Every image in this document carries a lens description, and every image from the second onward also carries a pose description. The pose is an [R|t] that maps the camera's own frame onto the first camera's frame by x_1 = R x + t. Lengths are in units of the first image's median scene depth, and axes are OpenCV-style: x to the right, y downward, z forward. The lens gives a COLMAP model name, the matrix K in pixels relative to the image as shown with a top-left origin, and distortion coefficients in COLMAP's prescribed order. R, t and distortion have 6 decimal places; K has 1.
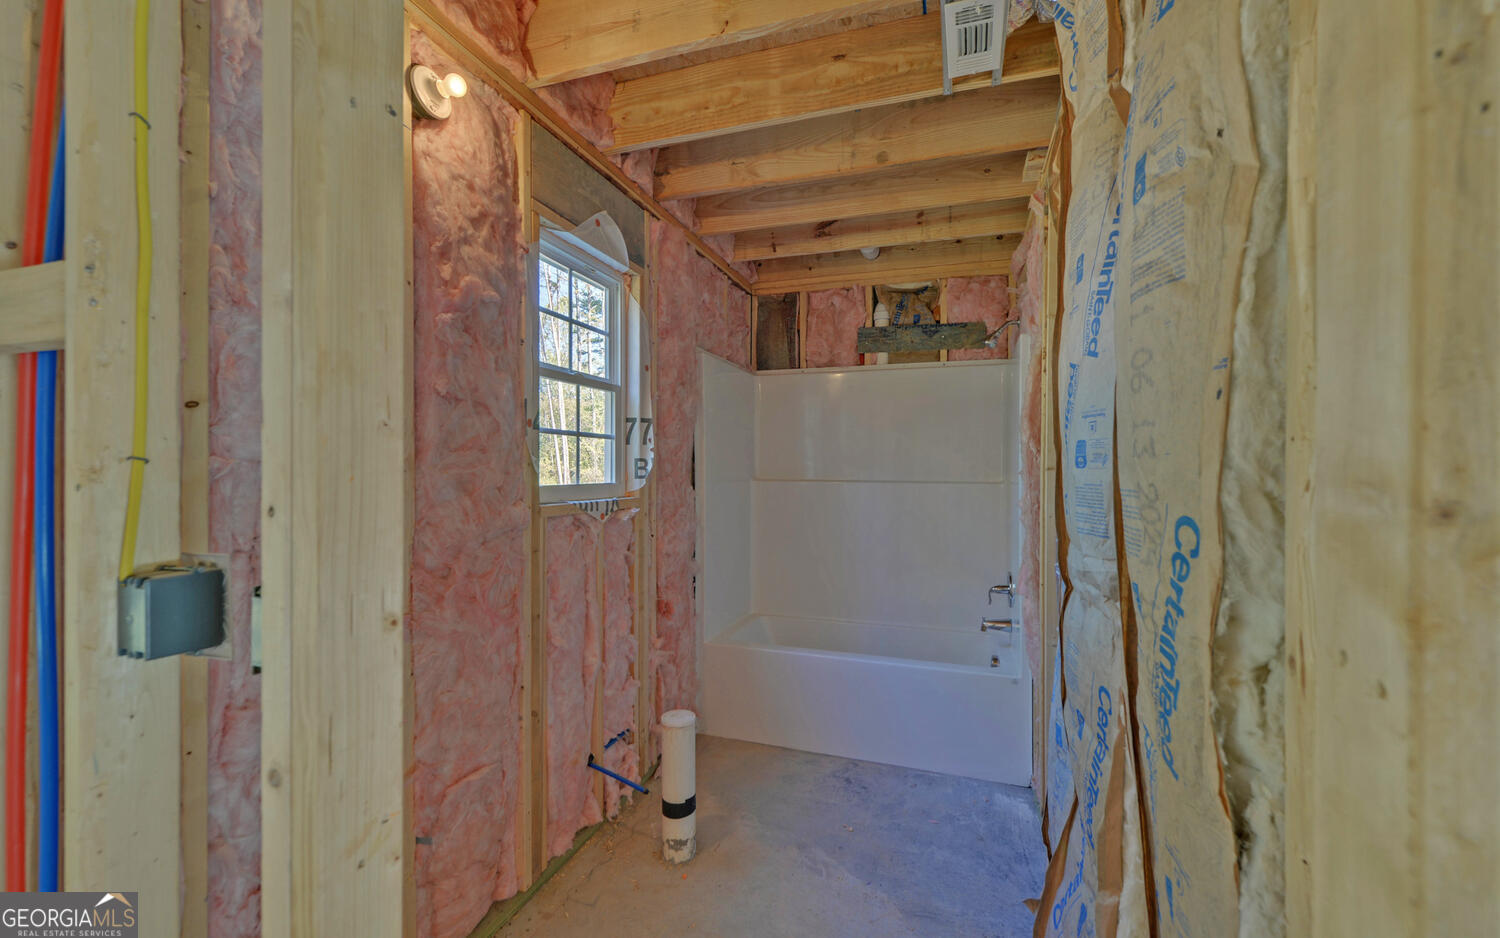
lens RADIAL K [[609.5, 0, 733.5], [0, 609.5, 468.5], [0, 0, 1]] dist [0.000133, 0.000019]
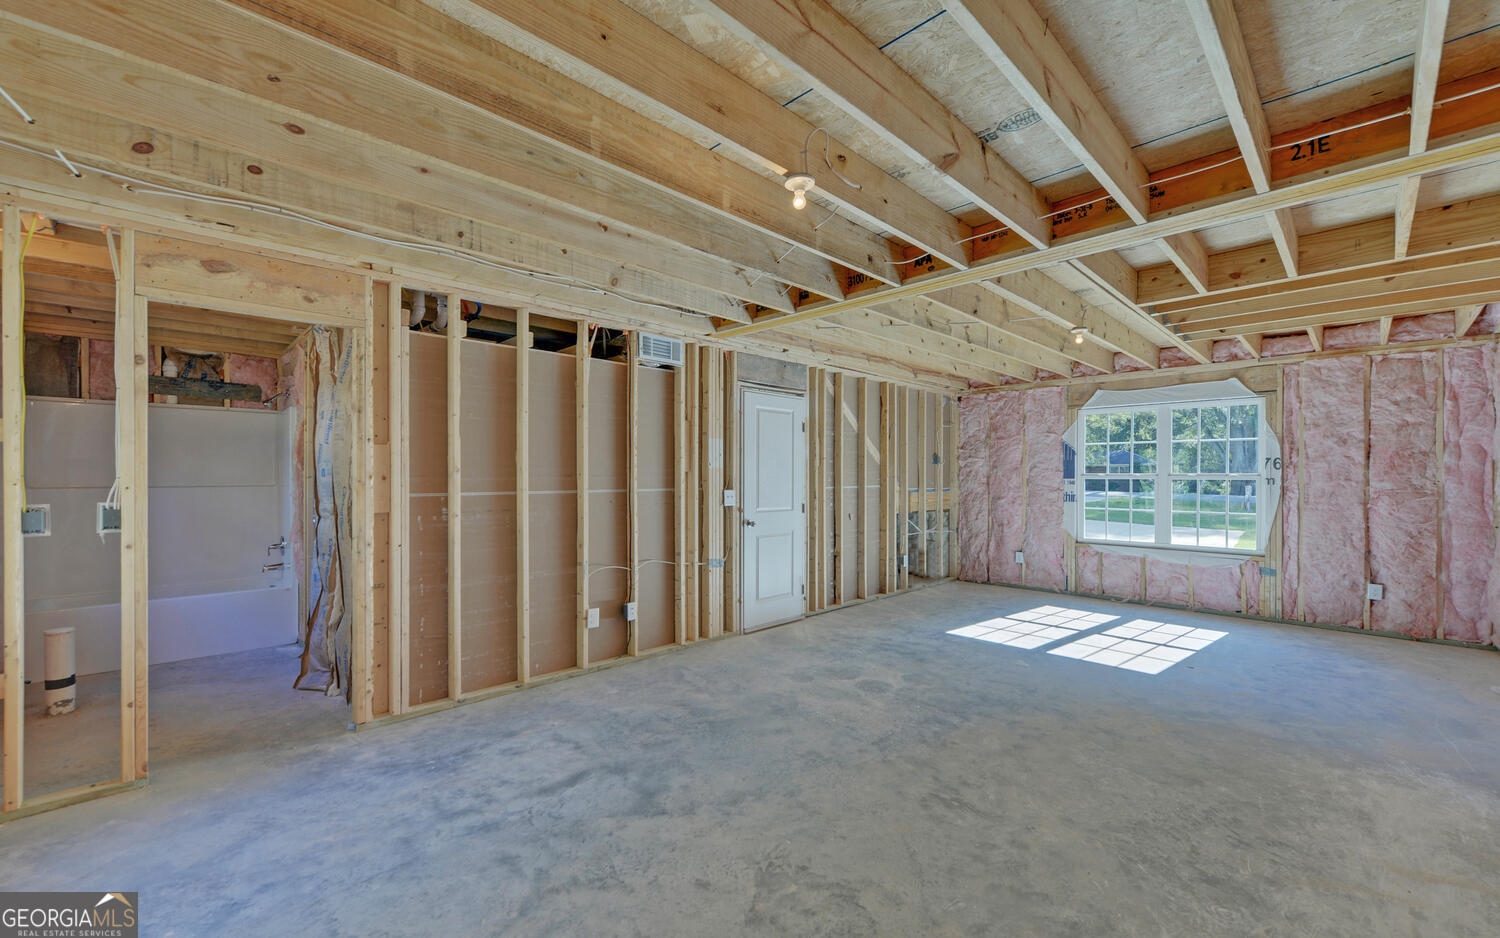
lens RADIAL K [[618.6, 0, 787.1], [0, 618.6, 472.9], [0, 0, 1]] dist [0.000630, -0.000155]
pose [[0.405575, -0.002998, 0.914057, -0.510472], [0.005788, 0.999983, 0.000712, -0.004310], [-0.914044, 0.005002, 0.405585, -0.920161]]
